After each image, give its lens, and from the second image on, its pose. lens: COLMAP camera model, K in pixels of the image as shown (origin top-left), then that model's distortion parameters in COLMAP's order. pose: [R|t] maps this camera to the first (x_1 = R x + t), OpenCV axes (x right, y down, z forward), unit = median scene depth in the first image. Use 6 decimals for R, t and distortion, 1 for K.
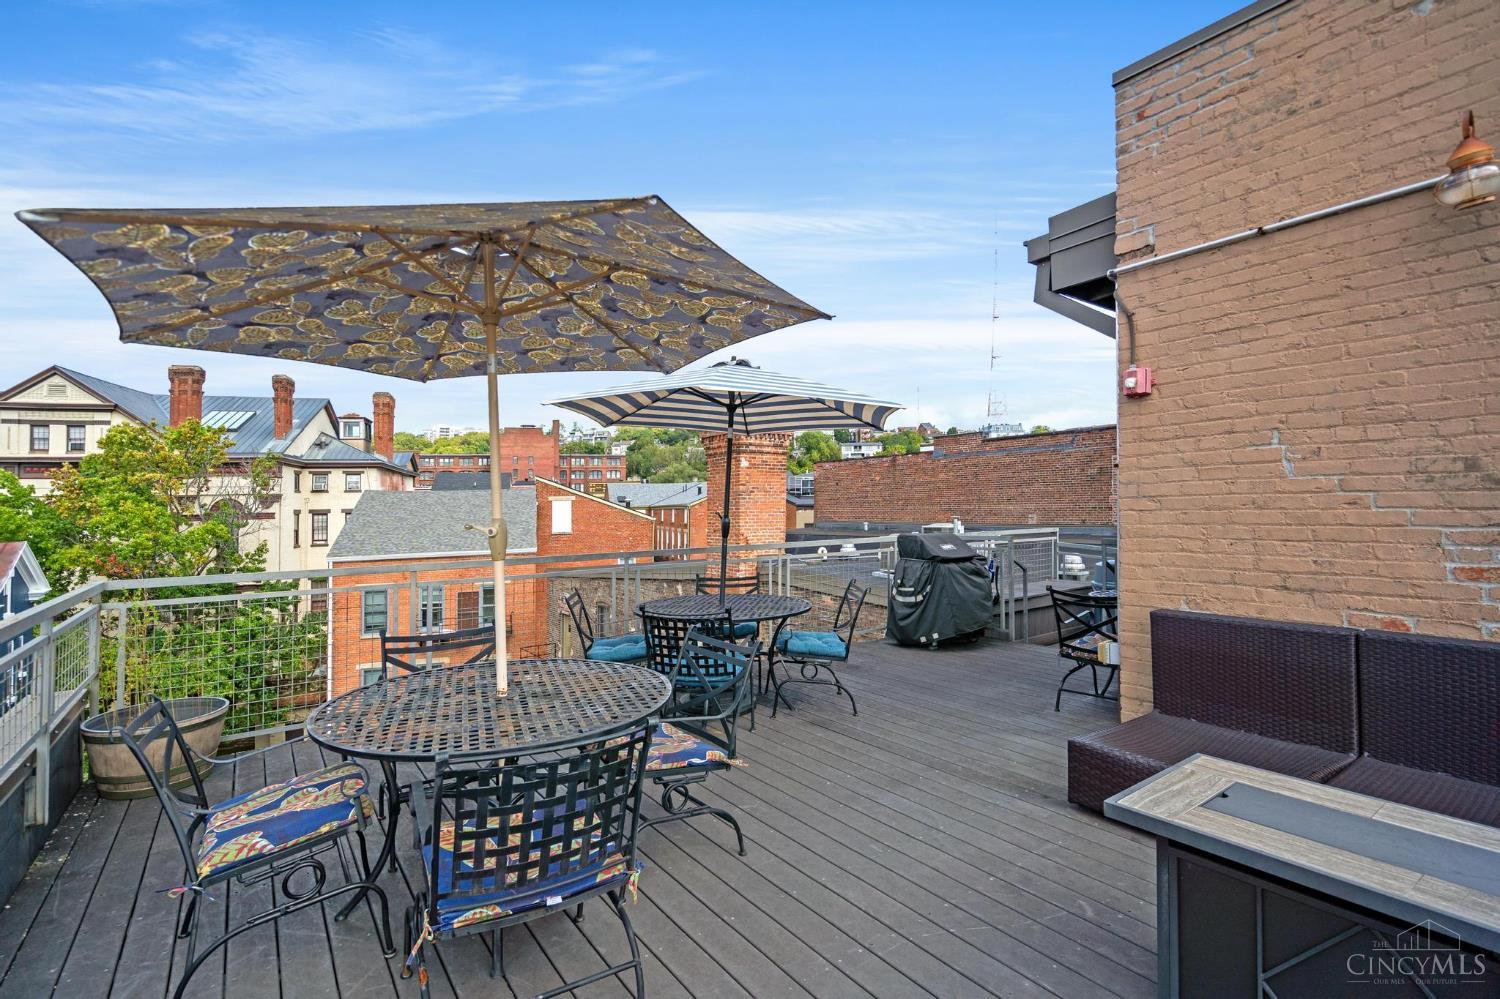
lens RADIAL K [[694.9, 0, 749.0], [0, 694.9, 502.5], [0, 0, 1]] dist [-0.005390, 0.002380]
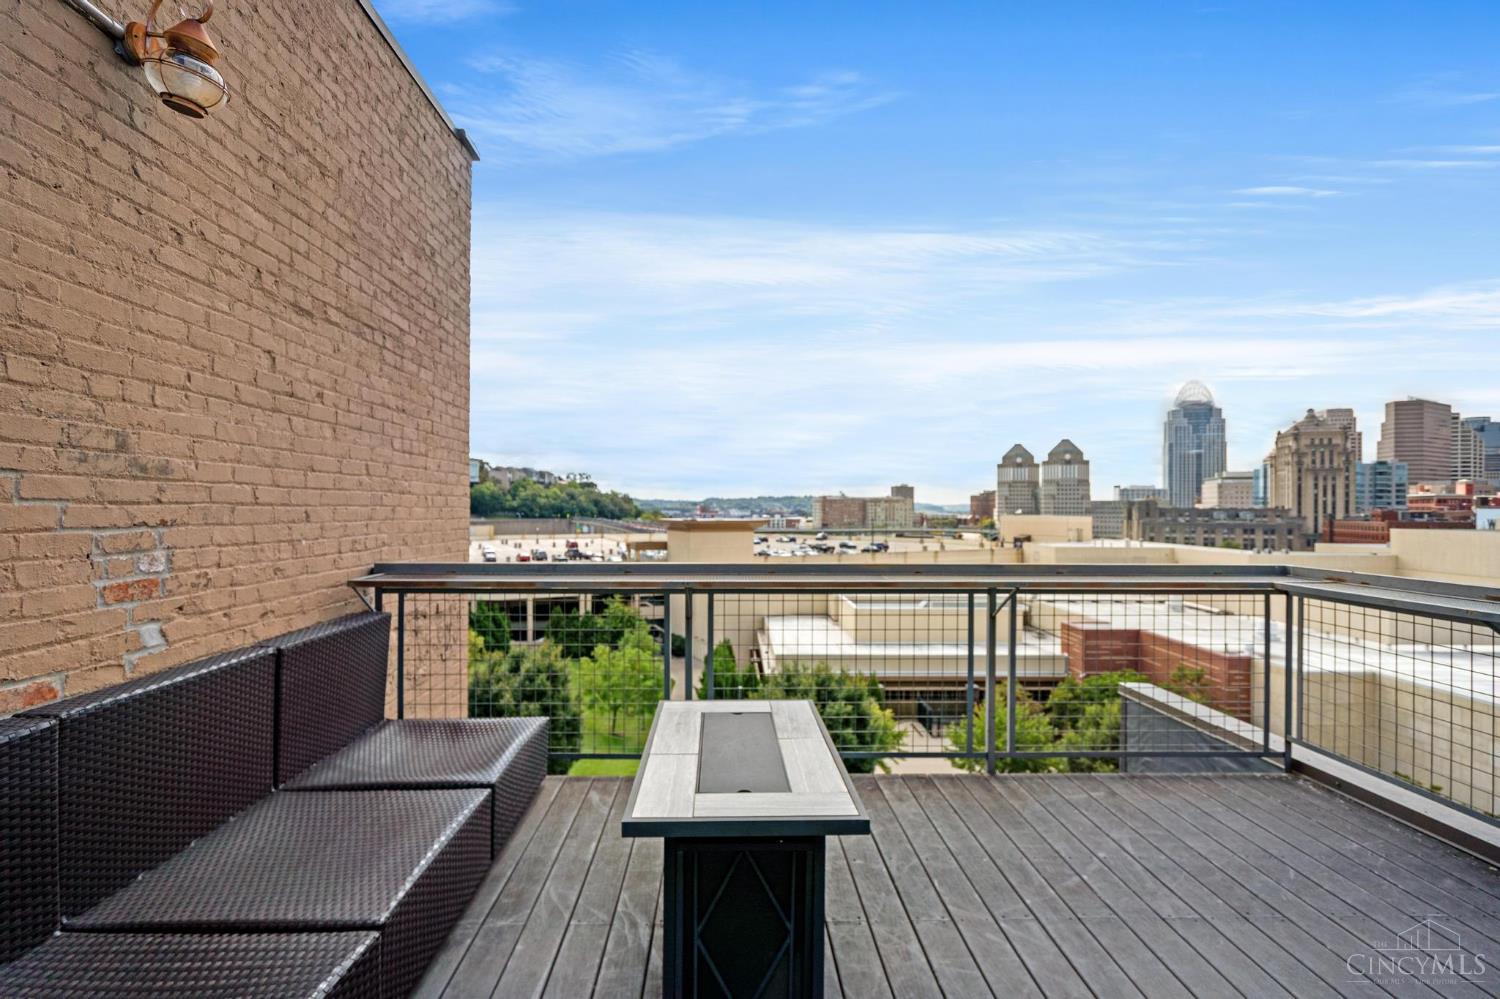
lens RADIAL K [[694.9, 0, 745.9], [0, 694.9, 506.6], [0, 0, 1]] dist [-0.005390, 0.002380]
pose [[-0.827642, -0.007646, 0.561204, 0.086723], [-0.019662, 0.999688, -0.015378, 0.010643], [-0.560911, -0.023762, -0.827535, 1.190376]]
